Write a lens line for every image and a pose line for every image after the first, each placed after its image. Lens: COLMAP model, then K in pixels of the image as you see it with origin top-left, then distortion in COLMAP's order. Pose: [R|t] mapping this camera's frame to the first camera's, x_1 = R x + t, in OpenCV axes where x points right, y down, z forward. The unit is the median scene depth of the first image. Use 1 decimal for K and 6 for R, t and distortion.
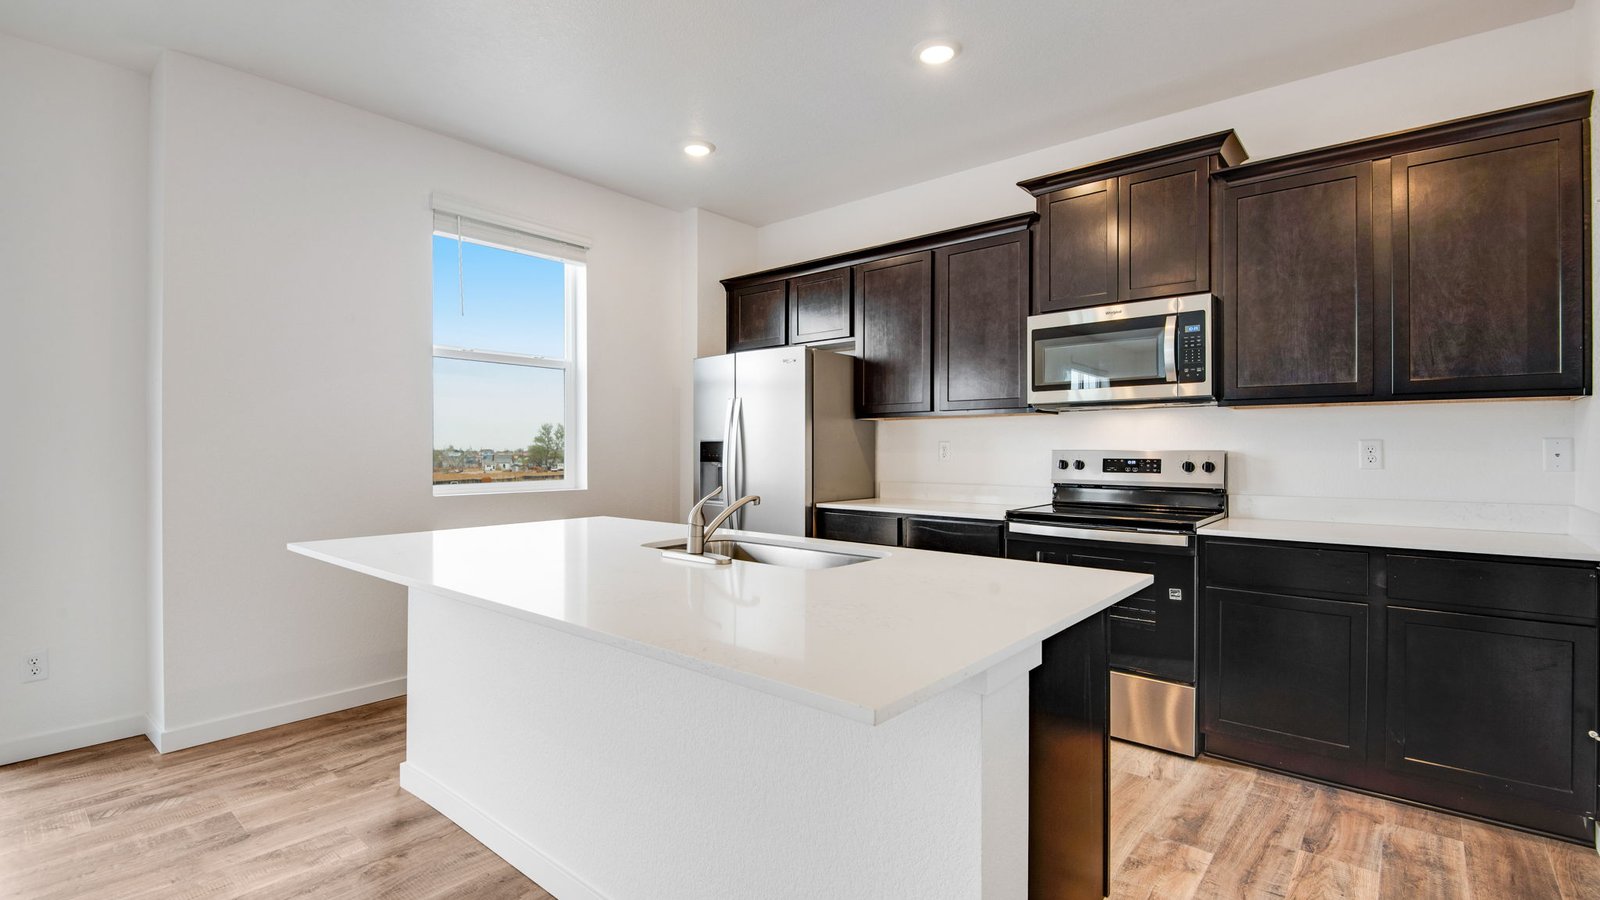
lens RADIAL K [[713.7, 0, 793.3], [0, 713.7, 449.6], [0, 0, 1]] dist [-0.005395, -0.009256]
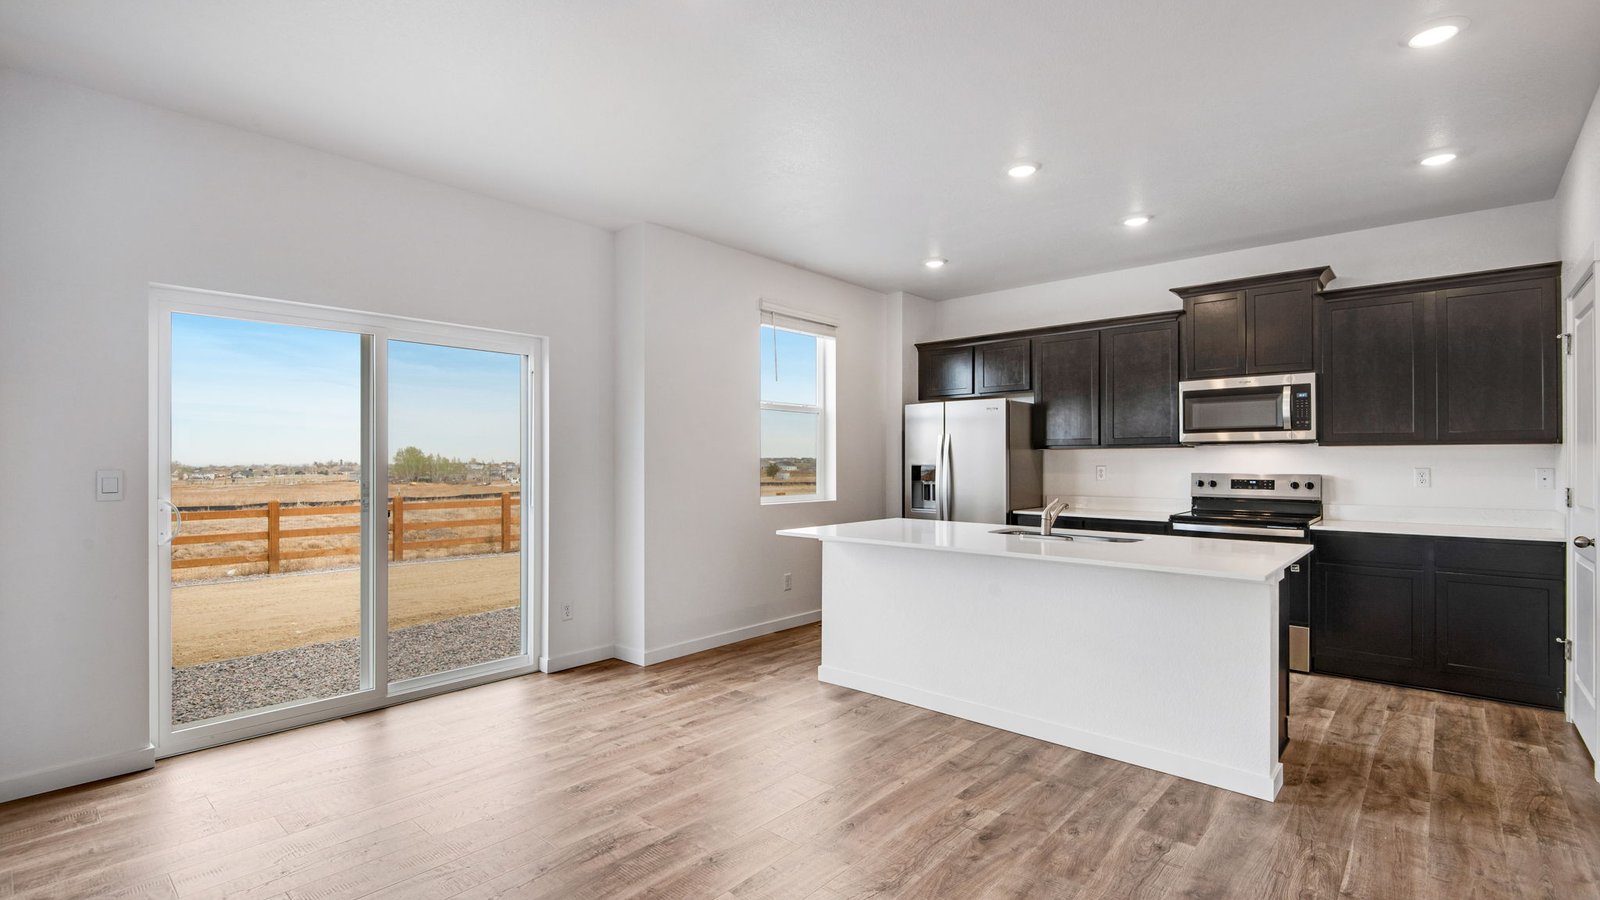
lens RADIAL K [[713.7, 0, 778.8], [0, 713.7, 455.4], [0, 0, 1]] dist [-0.005395, -0.009256]
pose [[0.999131, -0.000284, -0.041672, -0.491464], [-0.000145, 0.999947, -0.010291, -0.024741], [0.041673, 0.010289, 0.999078, -0.559975]]
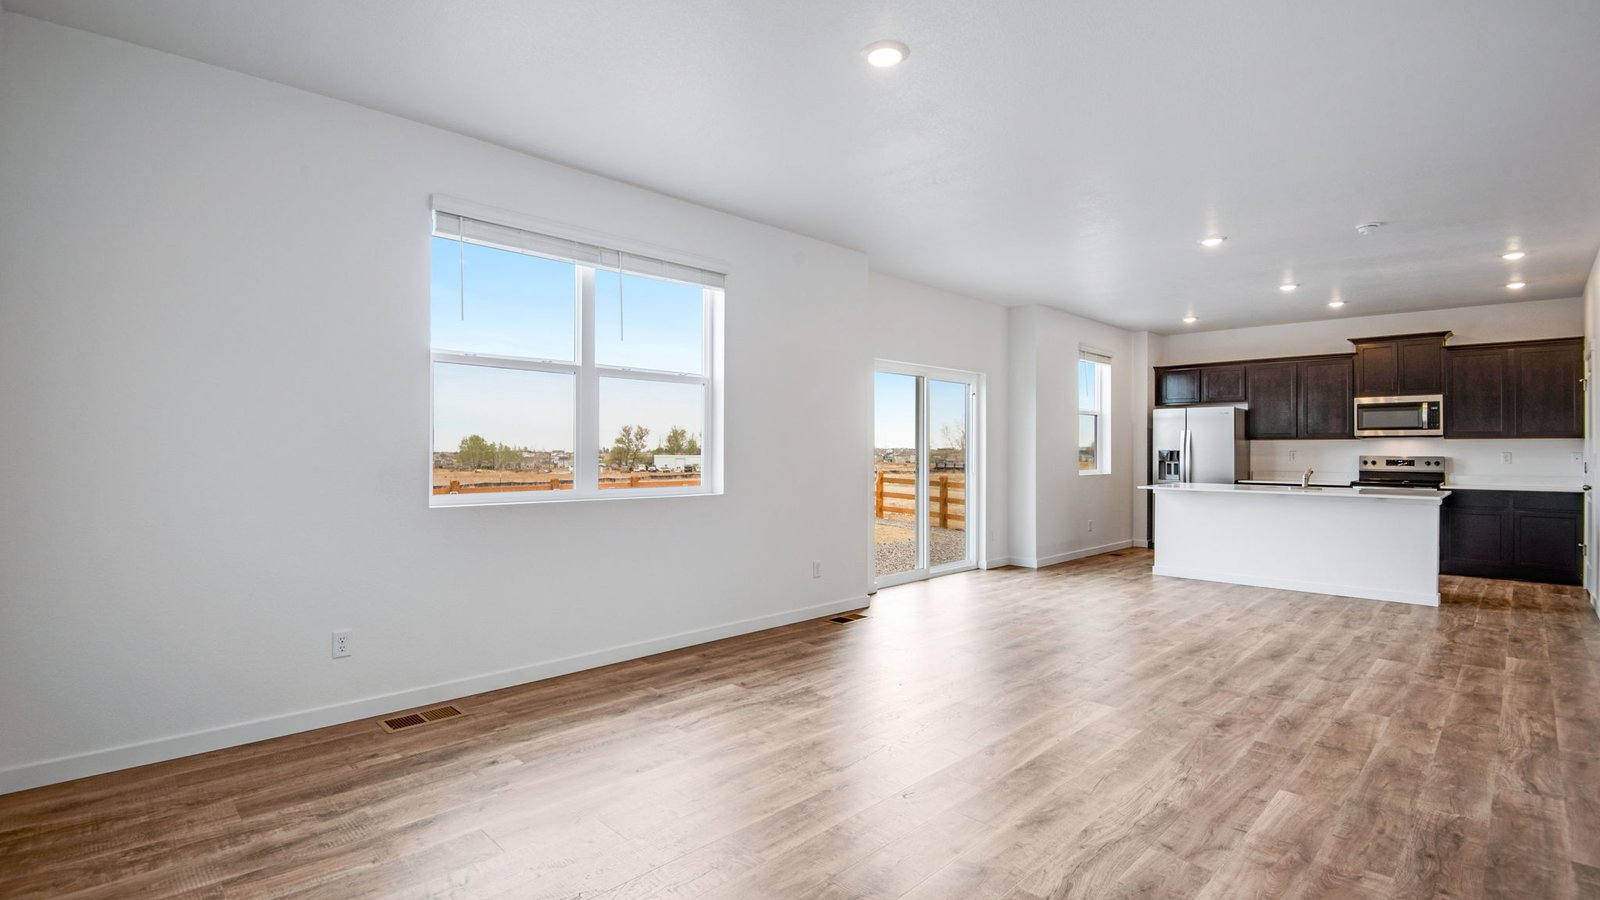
lens RADIAL K [[713.7, 0, 819.5], [0, 713.7, 450.1], [0, 0, 1]] dist [-0.005395, -0.009256]
pose [[0.997223, 0.001401, -0.074458, -1.413101], [-0.001453, 0.999999, -0.000636, -0.016249], [0.074457, 0.000743, 0.997224, -1.646784]]
